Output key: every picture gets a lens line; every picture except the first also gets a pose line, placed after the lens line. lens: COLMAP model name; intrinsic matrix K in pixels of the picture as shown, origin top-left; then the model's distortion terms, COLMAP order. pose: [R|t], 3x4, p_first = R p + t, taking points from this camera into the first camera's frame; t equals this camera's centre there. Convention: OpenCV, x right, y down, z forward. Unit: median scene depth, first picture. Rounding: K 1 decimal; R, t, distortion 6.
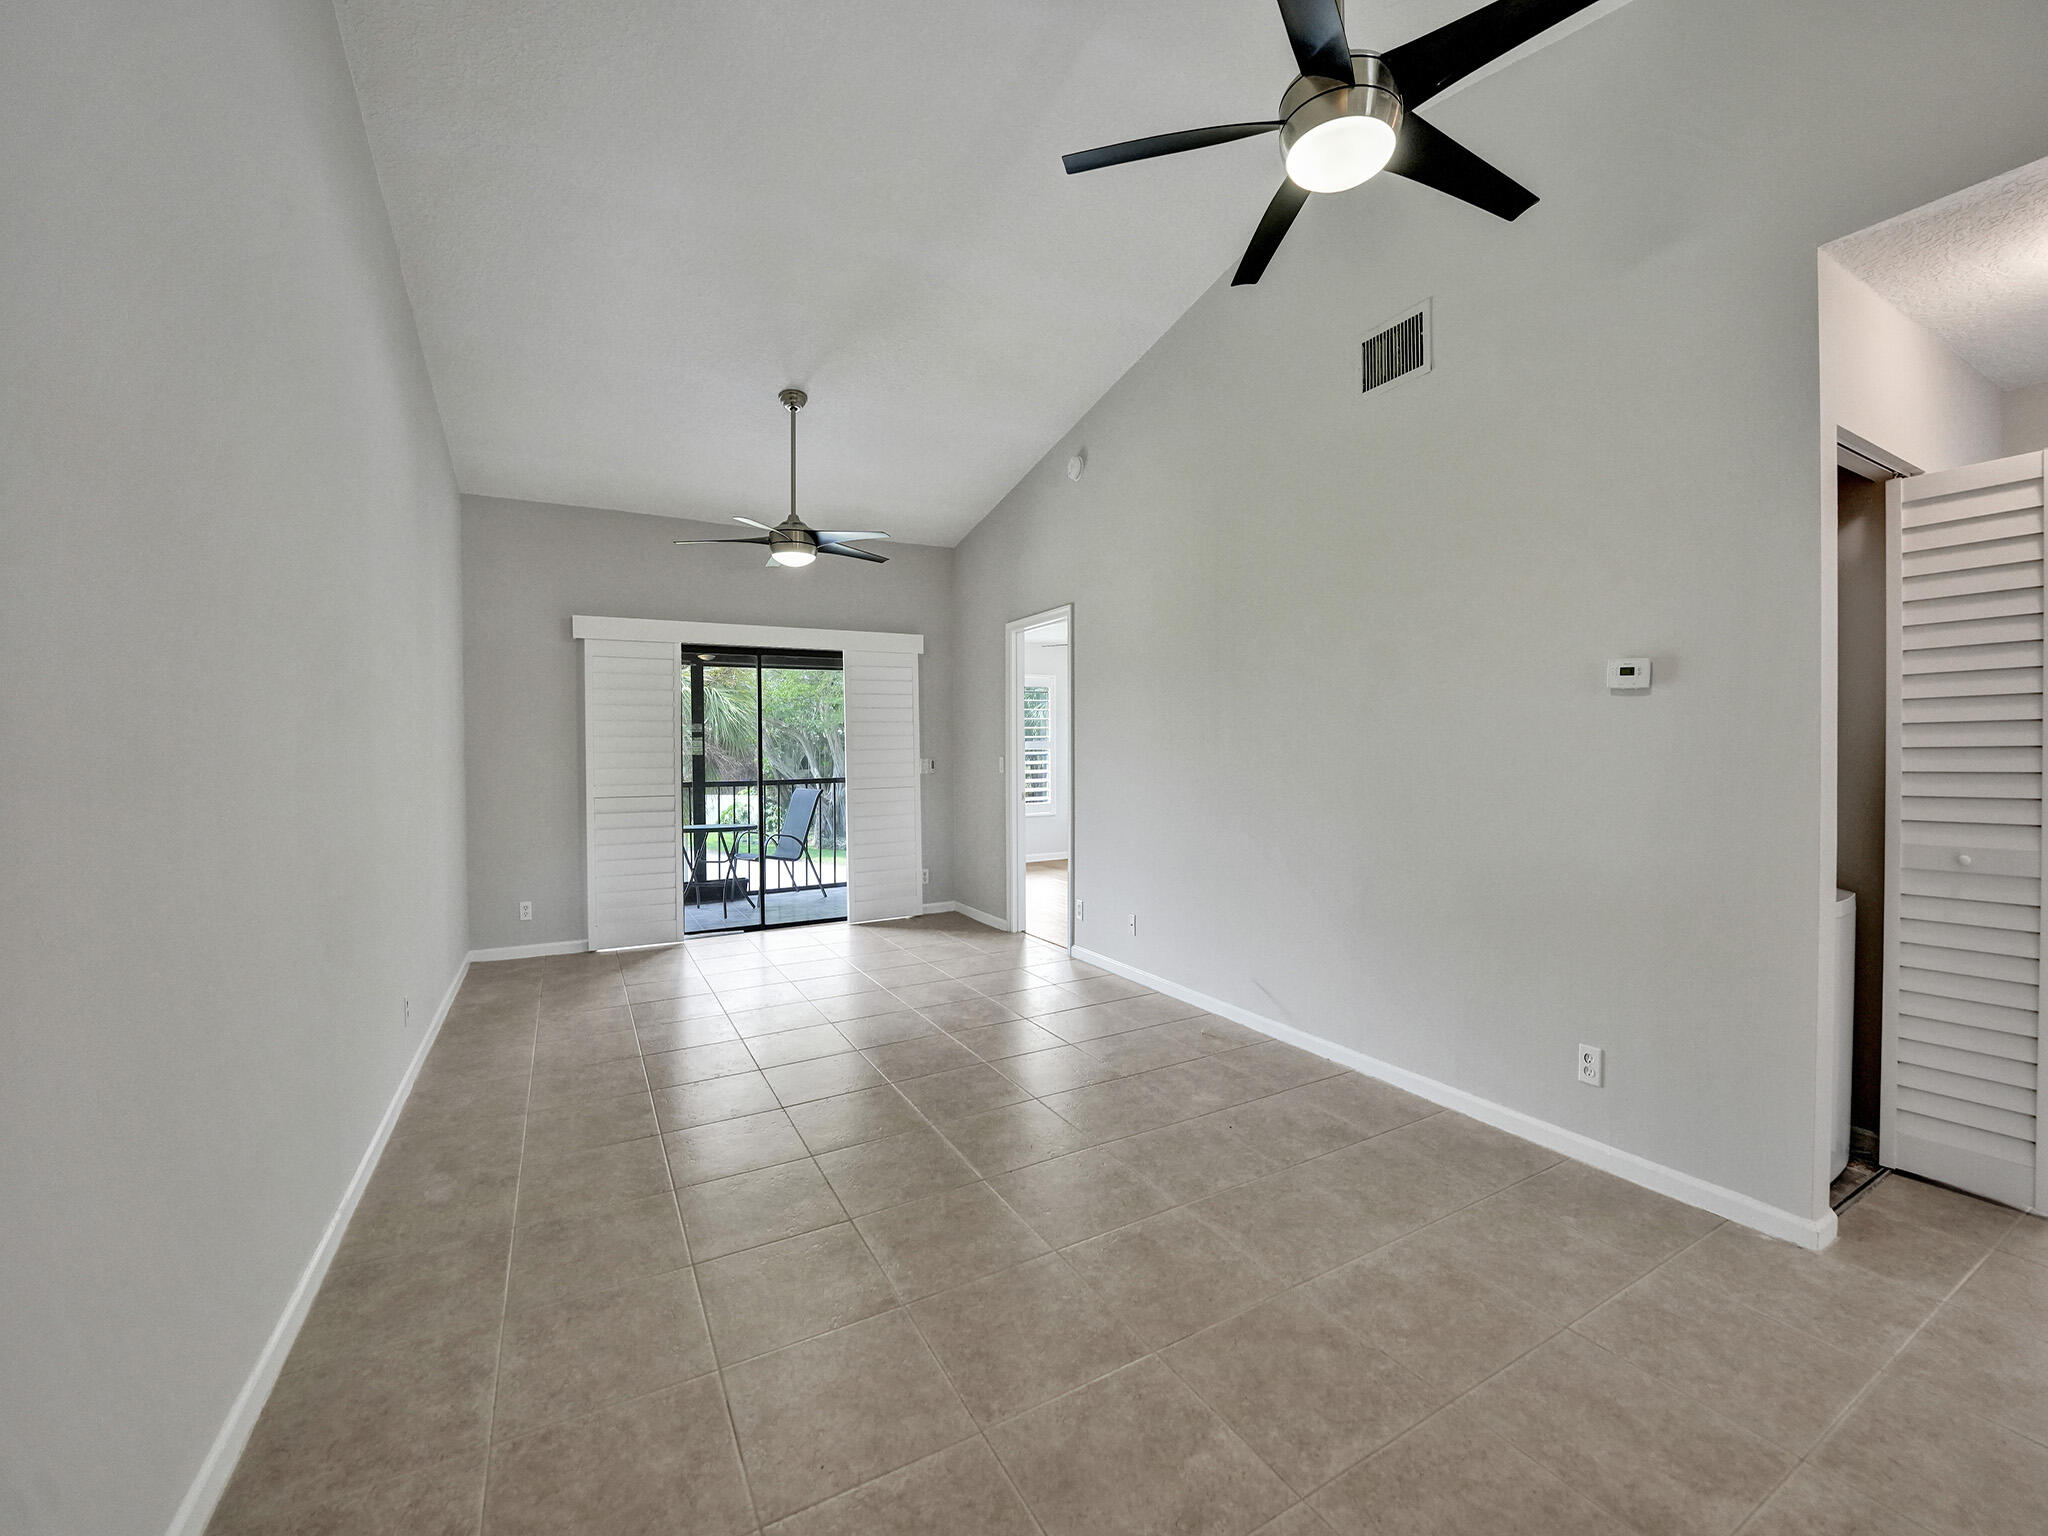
lens RADIAL K [[831.2, 0, 1027.7], [0, 831.2, 755.9], [0, 0, 1]] dist [-0.027132, 0.003379]
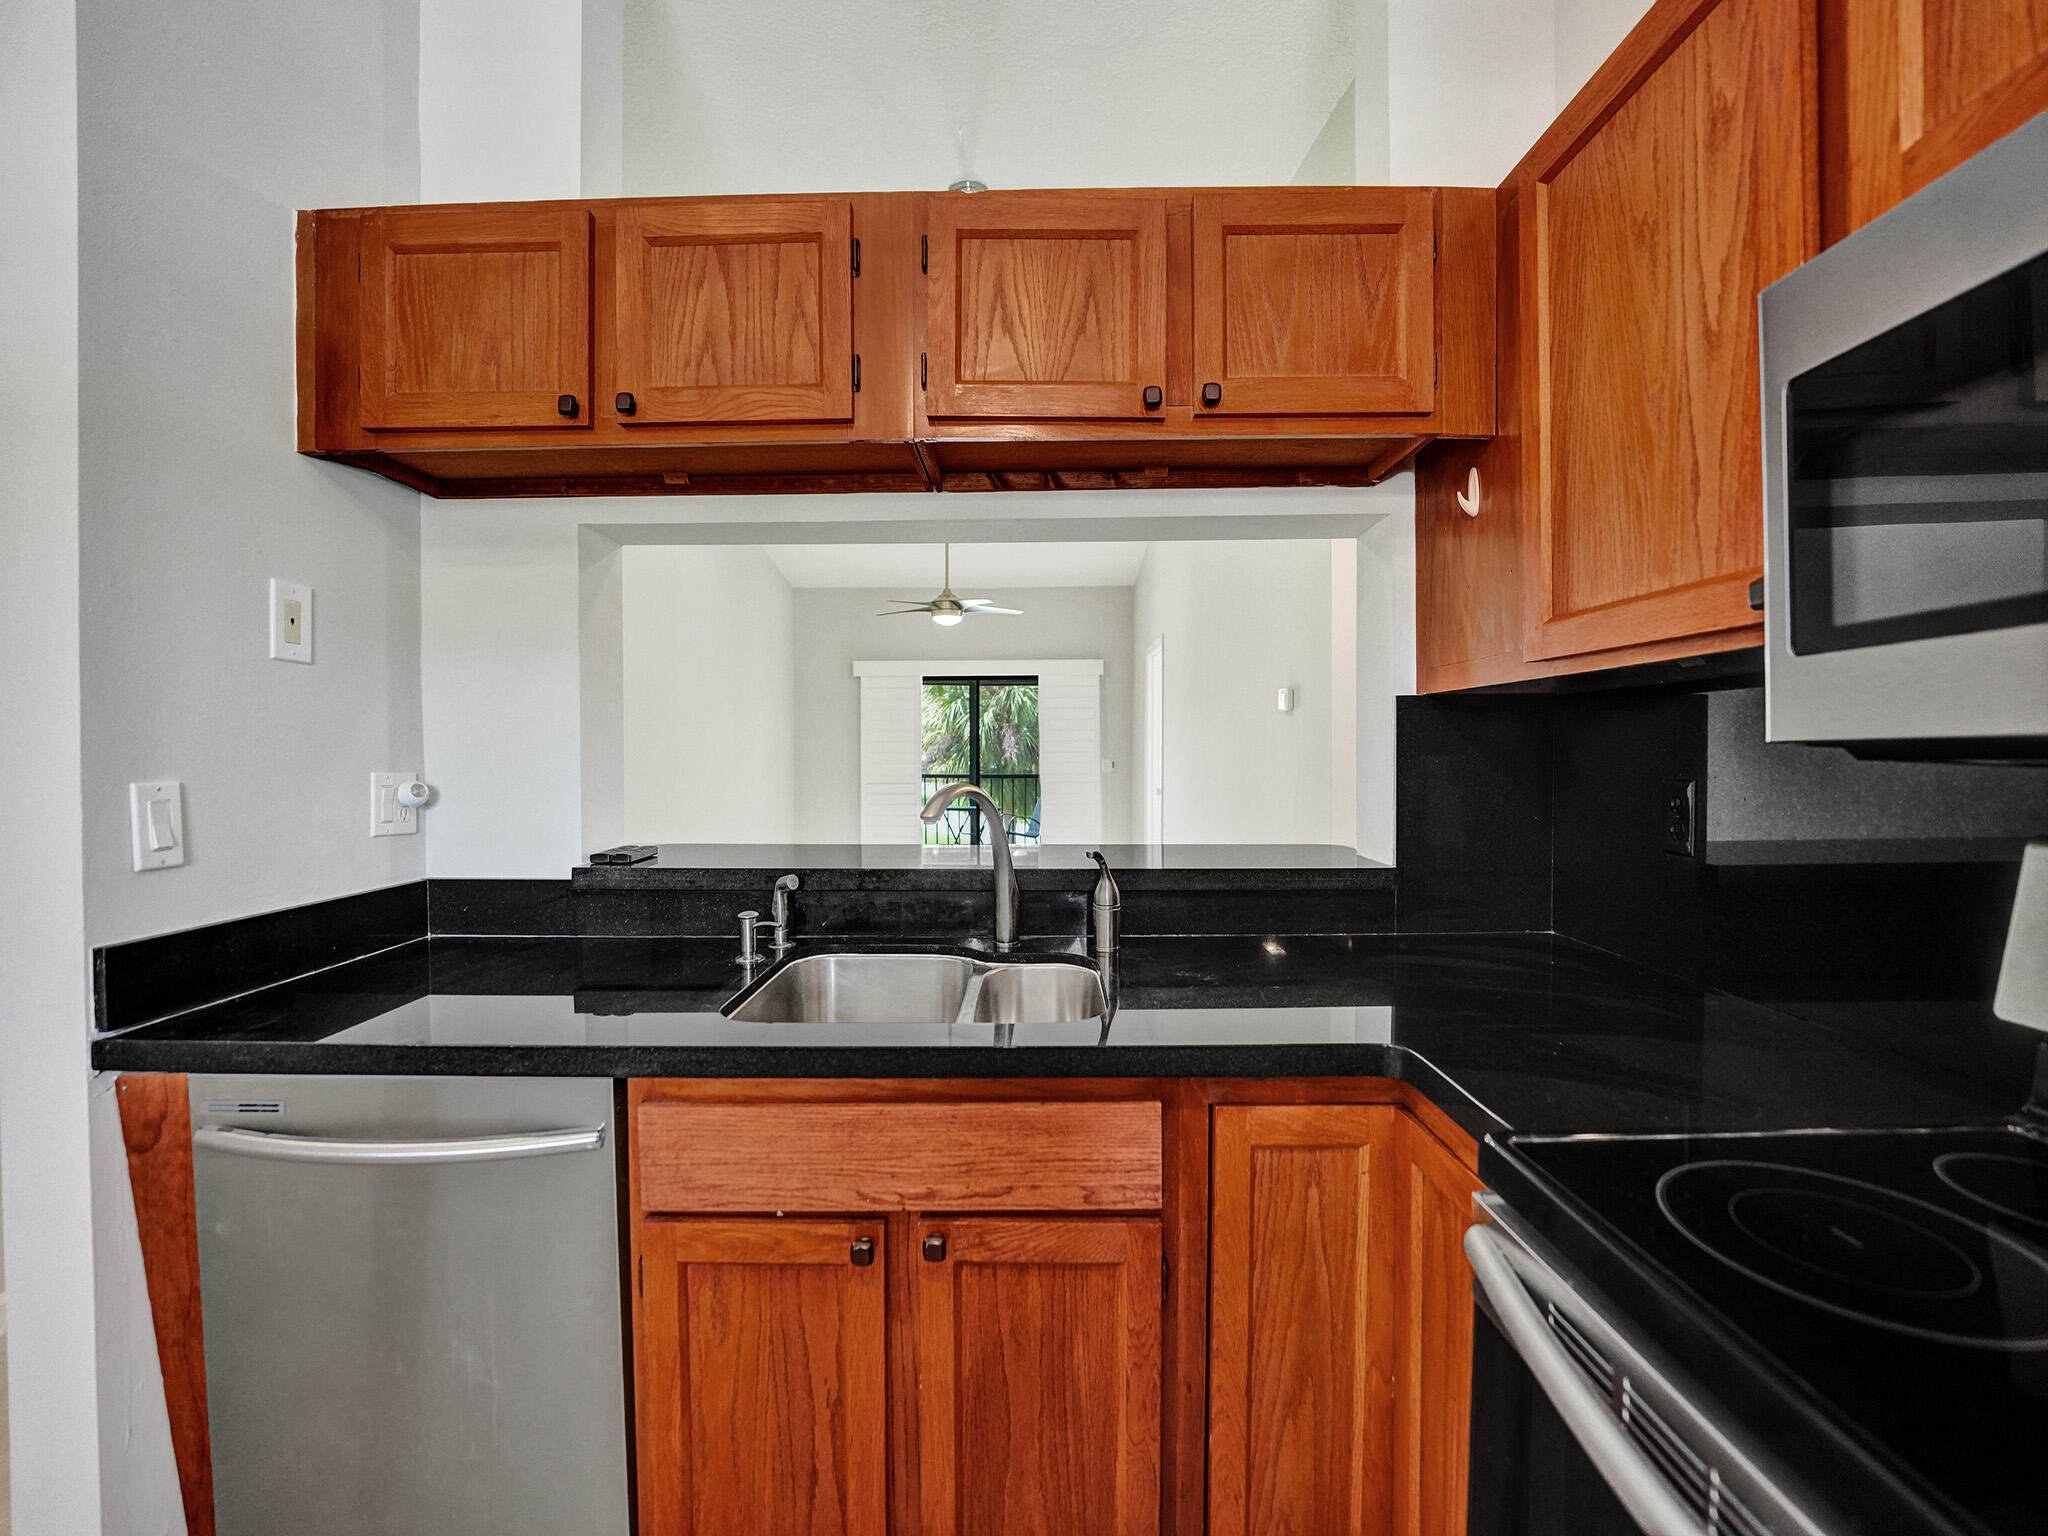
lens RADIAL K [[831.2, 0, 1024.2], [0, 831.2, 766.6], [0, 0, 1]] dist [-0.027132, 0.003379]
pose [[0.870887, 0.013903, -0.491287, 0.533050], [-0.007534, 0.999860, 0.014939, -0.005050], [0.491426, -0.009308, 0.870869, -0.189459]]
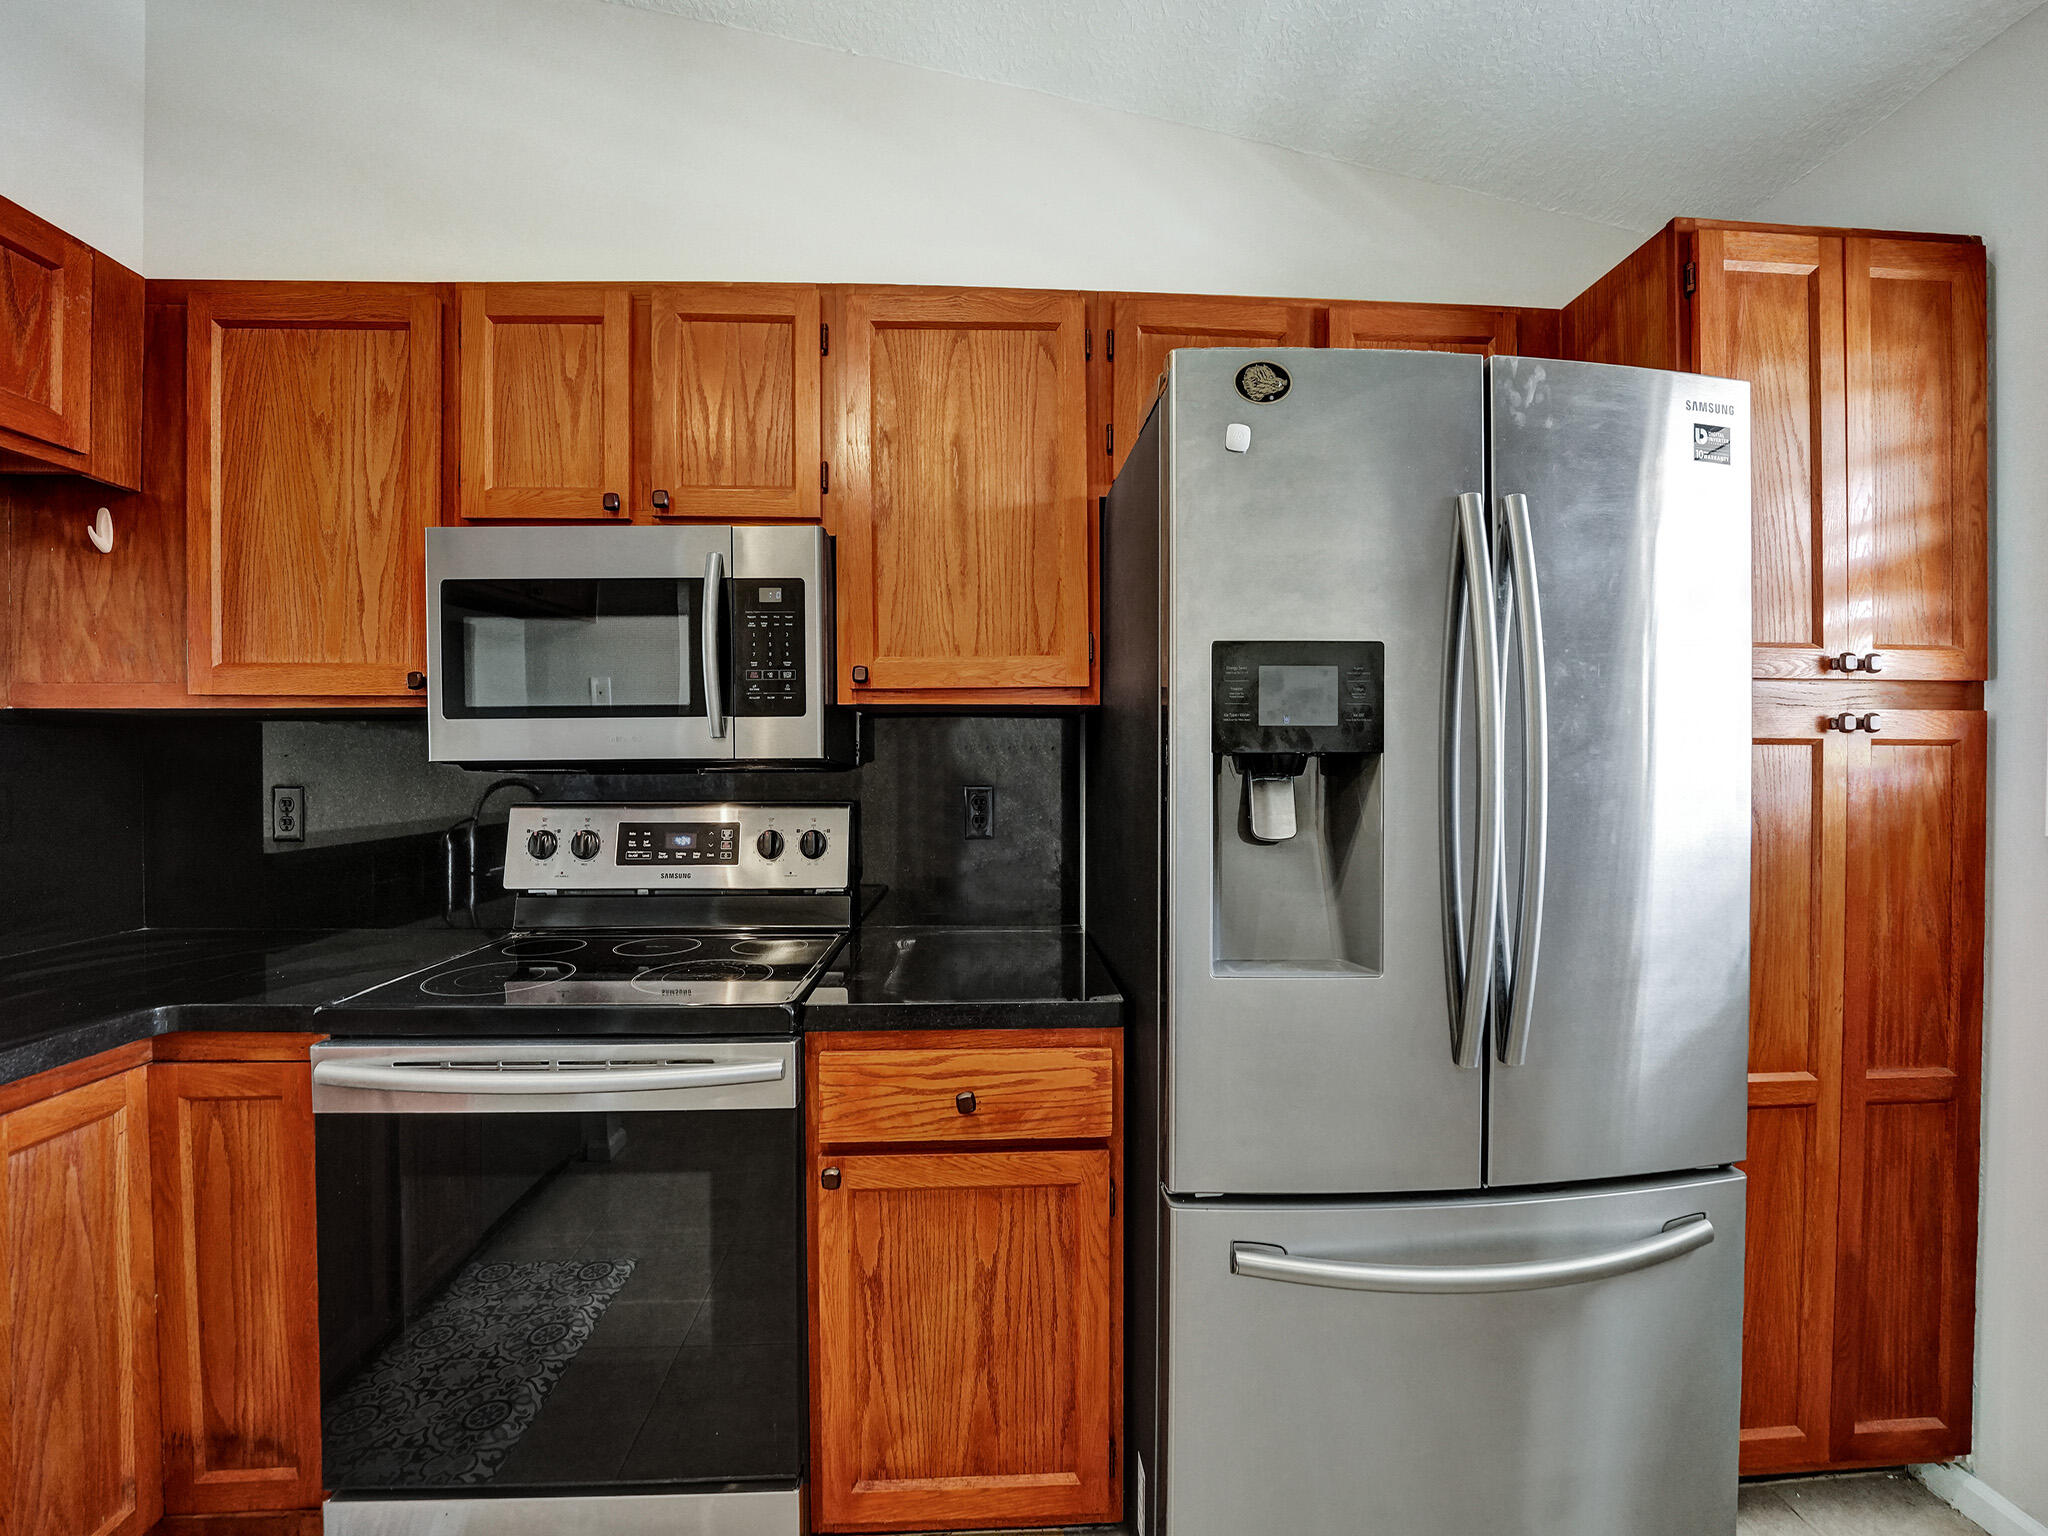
lens RADIAL K [[831.2, 0, 1026.1], [0, 831.2, 768.0], [0, 0, 1]] dist [-0.027132, 0.003379]
pose [[0.444656, 0.003440, 0.895695, 0.402537], [0.004516, 0.999971, -0.006083, -0.003273], [-0.895690, 0.006749, 0.444627, -0.319451]]
